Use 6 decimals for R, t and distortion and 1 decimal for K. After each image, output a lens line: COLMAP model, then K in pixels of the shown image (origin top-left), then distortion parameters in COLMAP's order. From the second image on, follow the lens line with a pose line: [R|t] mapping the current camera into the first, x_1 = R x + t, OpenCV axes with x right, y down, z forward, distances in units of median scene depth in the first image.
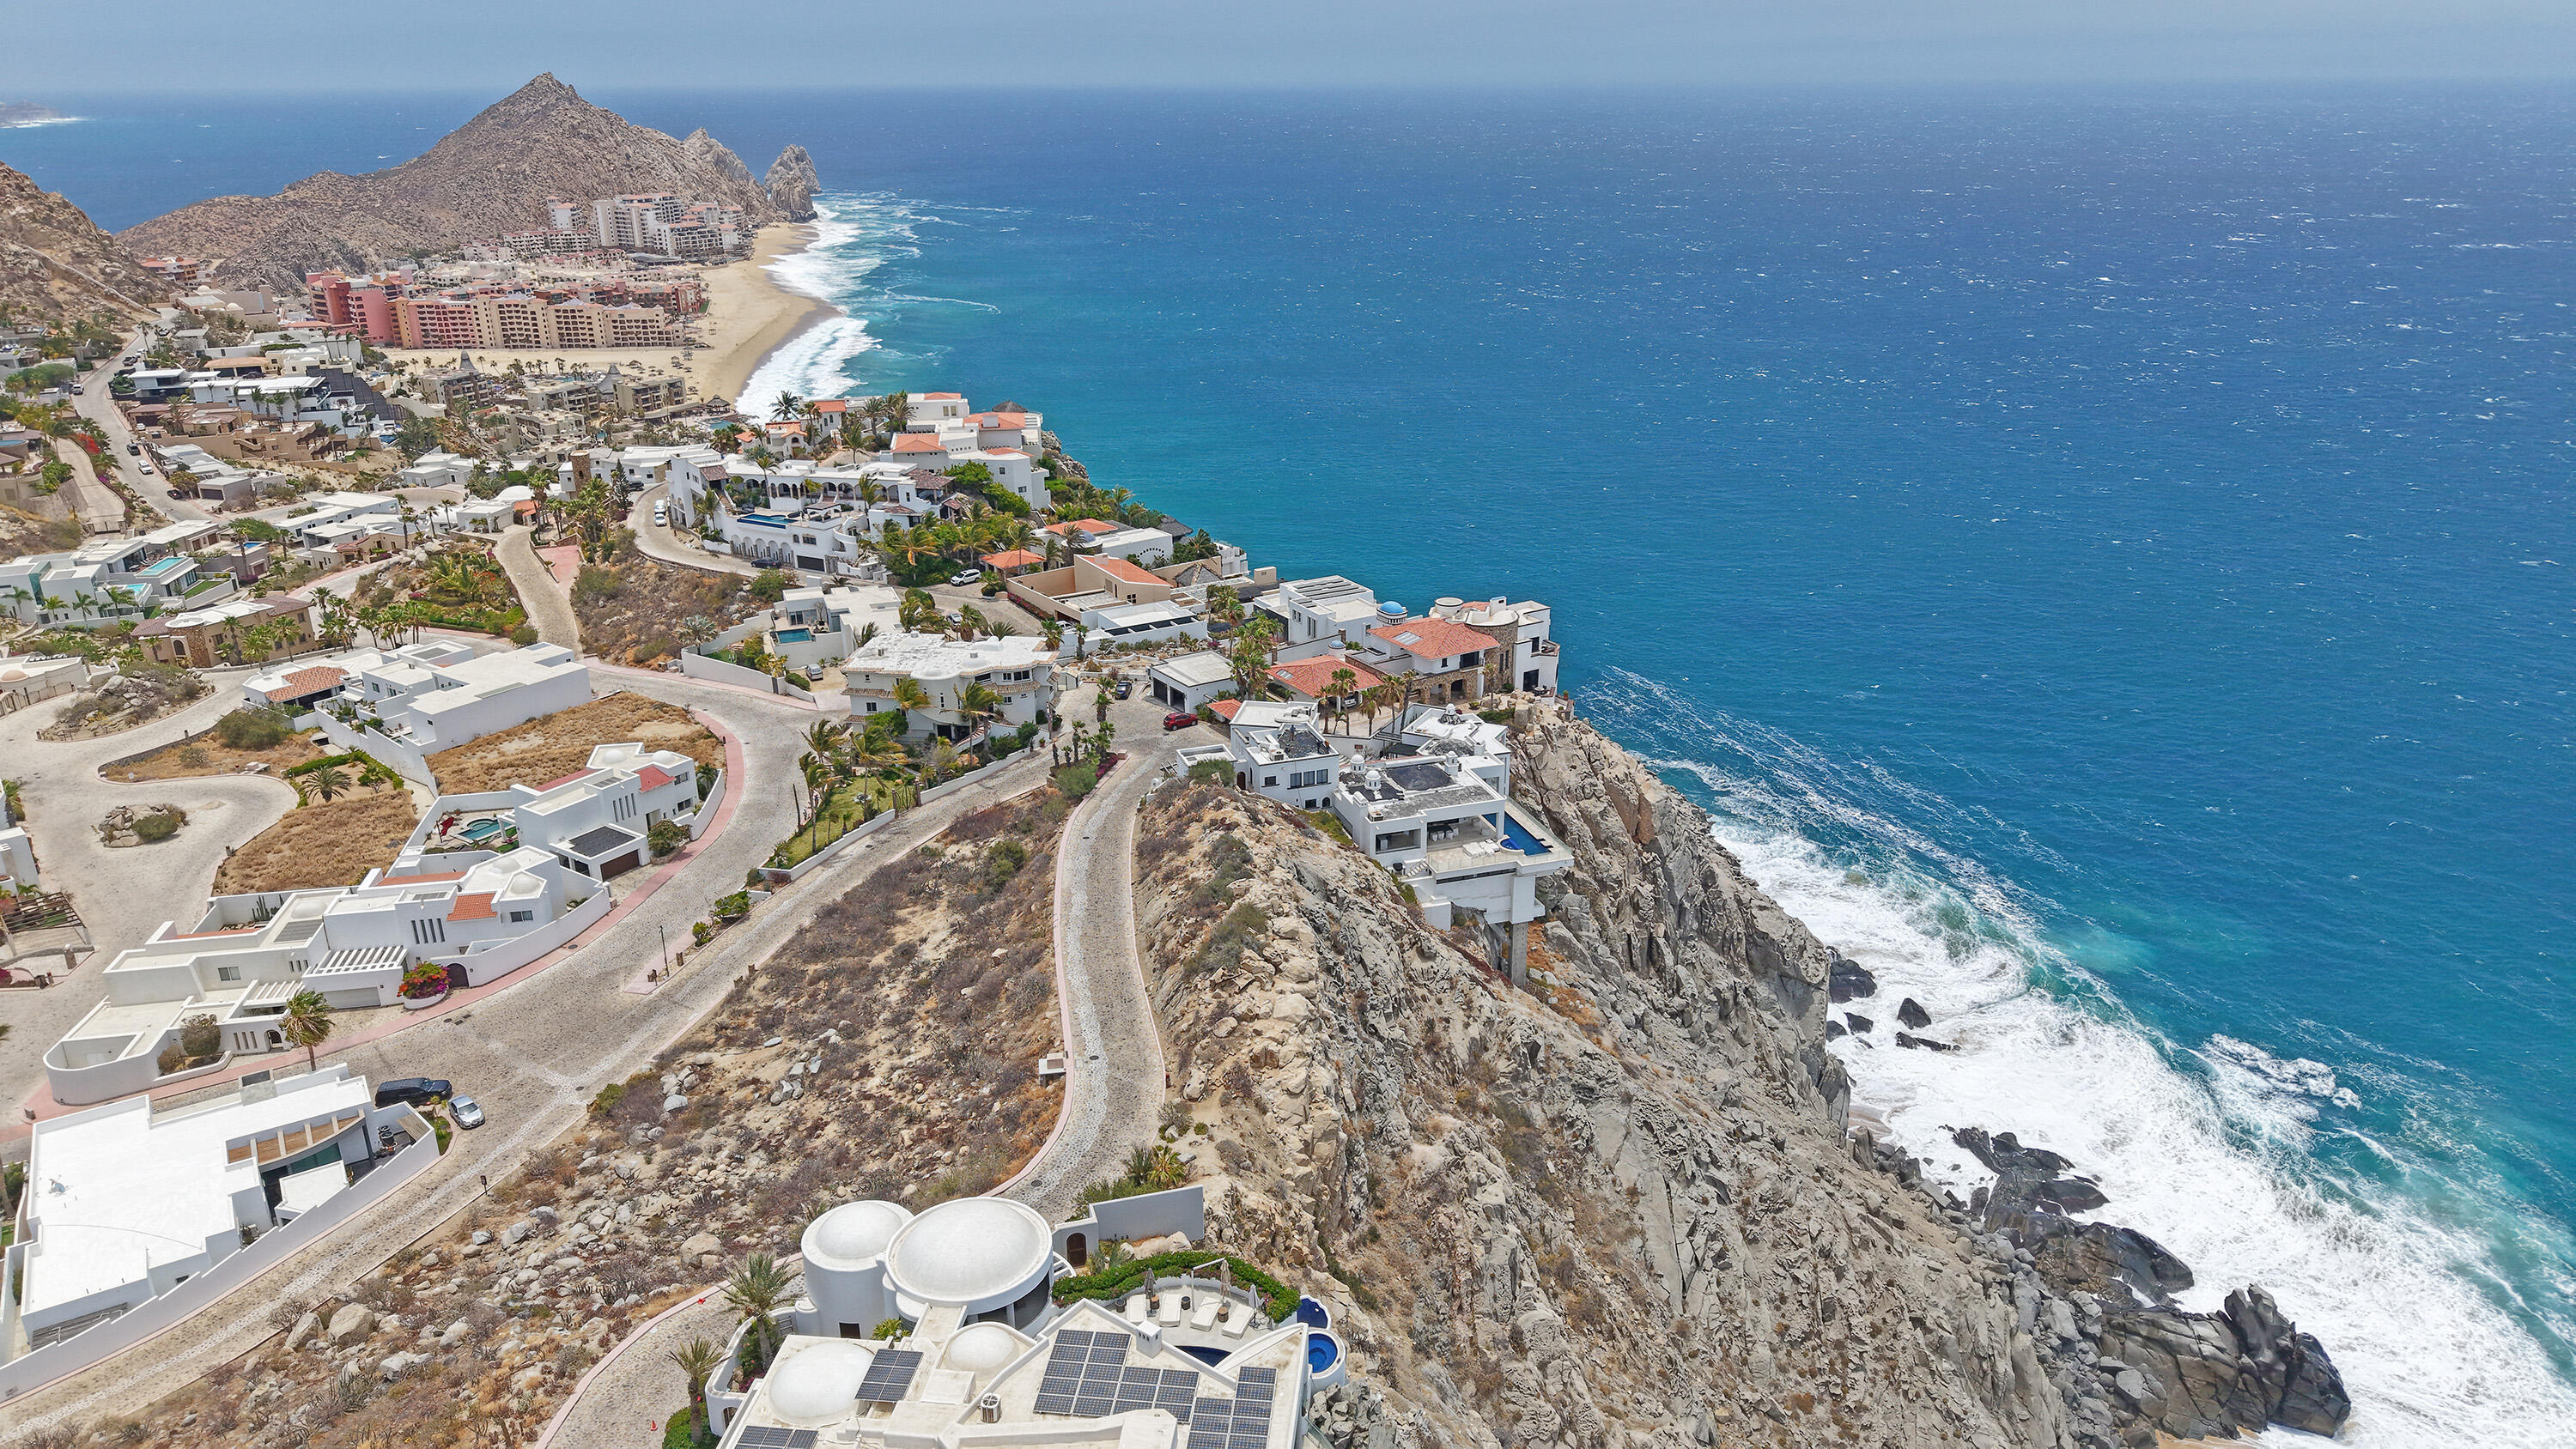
lens RADIAL K [[1694.7, 0, 1295.4], [0, 1694.7, 736.1], [0, 0, 1]] dist [0.018287, -0.020118]
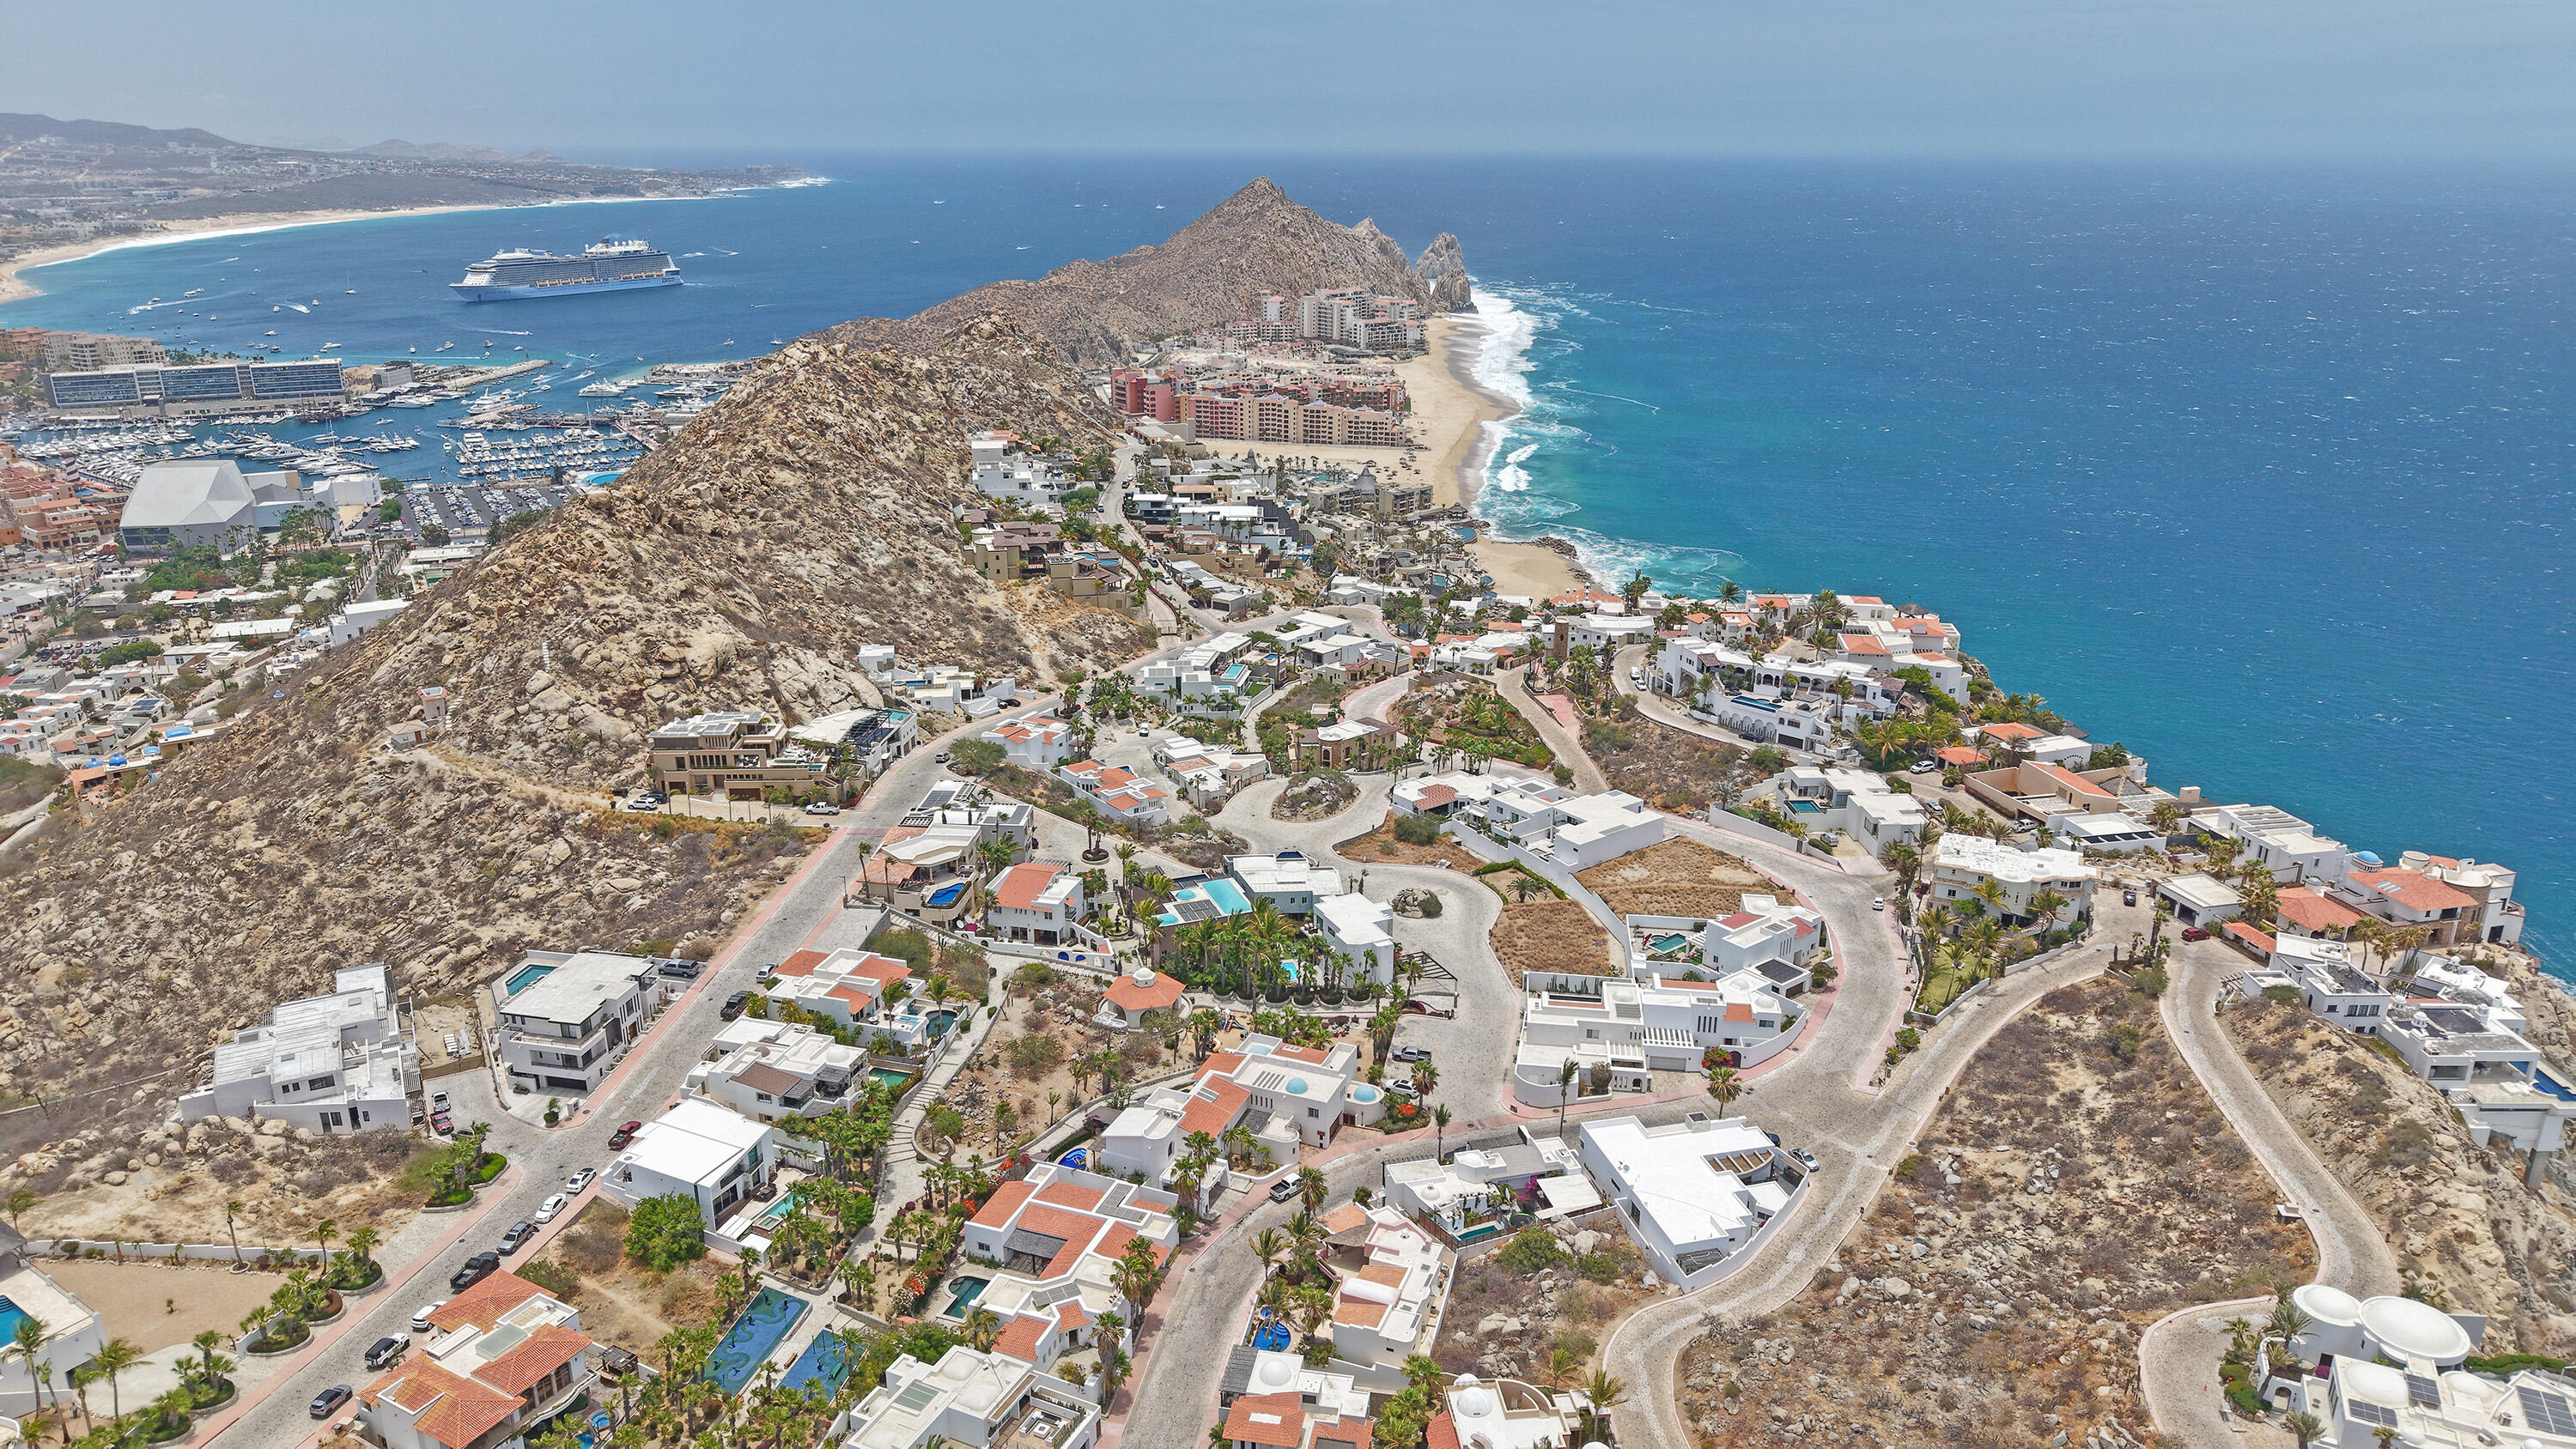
lens RADIAL K [[1694.7, 0, 1271.4], [0, 1694.7, 779.2], [0, 0, 1]] dist [0.018287, -0.020118]
pose [[0.945924, 0.119100, -0.301733, -0.334094], [-0.121265, 0.992552, 0.011619, -0.052220], [0.300869, 0.025598, 0.953322, -0.403279]]
